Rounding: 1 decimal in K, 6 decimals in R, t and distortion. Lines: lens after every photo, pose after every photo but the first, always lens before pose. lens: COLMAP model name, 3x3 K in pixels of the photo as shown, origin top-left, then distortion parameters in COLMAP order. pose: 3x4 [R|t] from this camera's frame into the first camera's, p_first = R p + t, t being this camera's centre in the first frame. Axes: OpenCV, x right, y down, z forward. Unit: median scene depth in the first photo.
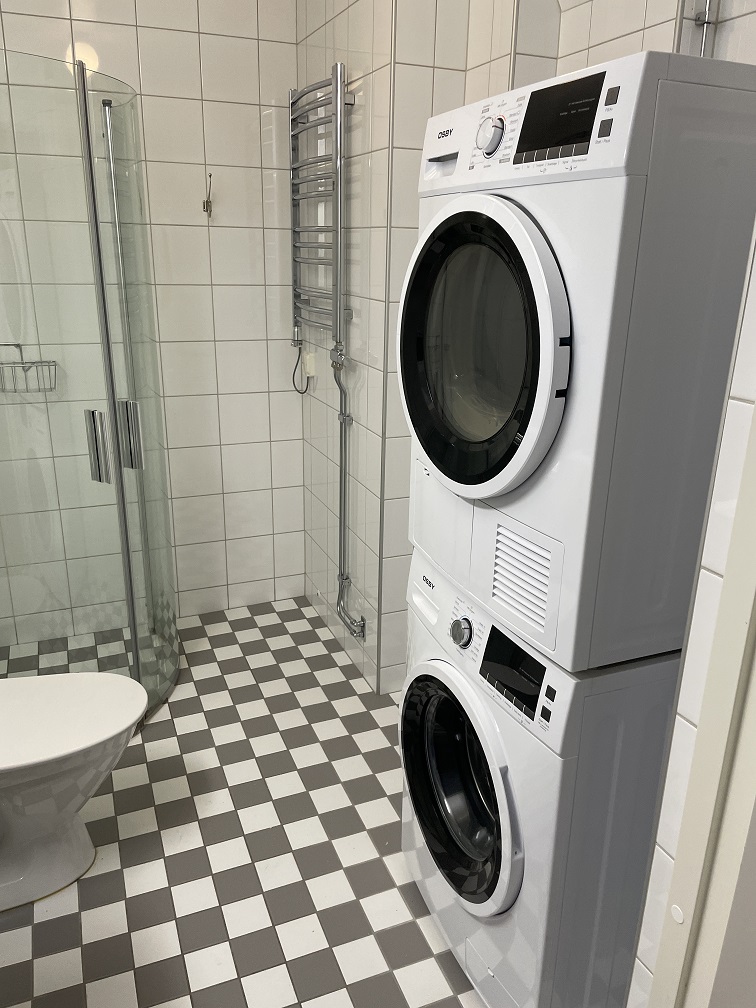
lens RADIAL K [[752.6, 0, 380.6], [0, 752.6, 504.7], [0, 0, 1]] dist [0.084212, -0.113526]
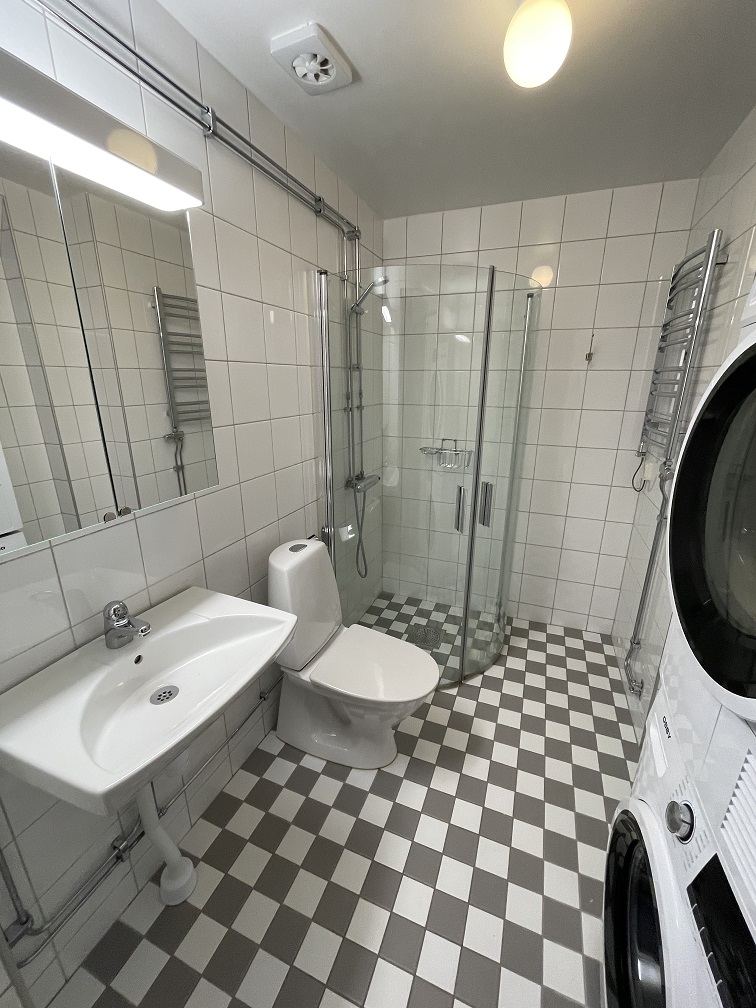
lens RADIAL K [[407.8, 0, 378.0], [0, 407.8, 504.0], [0, 0, 1]] dist [-0.002975, -0.000213]
pose [[0.725361, 0.185592, -0.662878, 0.062992], [-0.215163, 0.975847, 0.037772, -0.079852], [0.653878, 0.115228, 0.747774, 0.249213]]
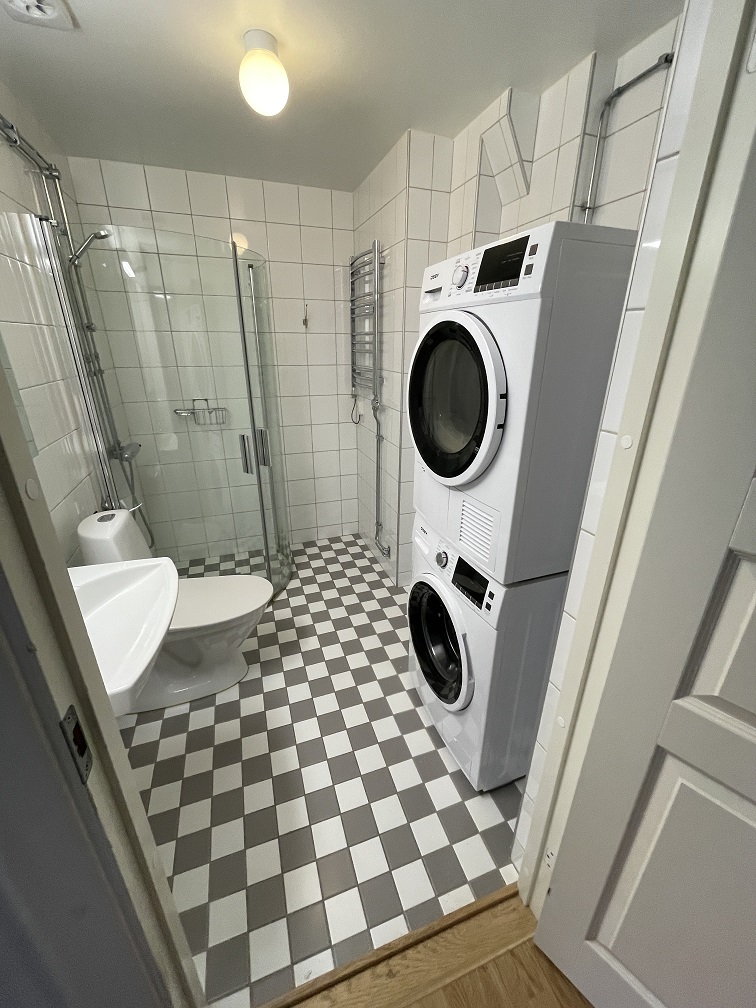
lens RADIAL K [[400.8, 0, 381.3], [0, 400.8, 501.3], [0, 0, 1]] dist [-0.000291, 0.000093]
pose [[0.998856, 0.004700, -0.047588, 0.005278], [-0.002412, 0.998843, 0.048024, -0.009256], [0.047758, -0.047855, 0.997712, 0.031665]]
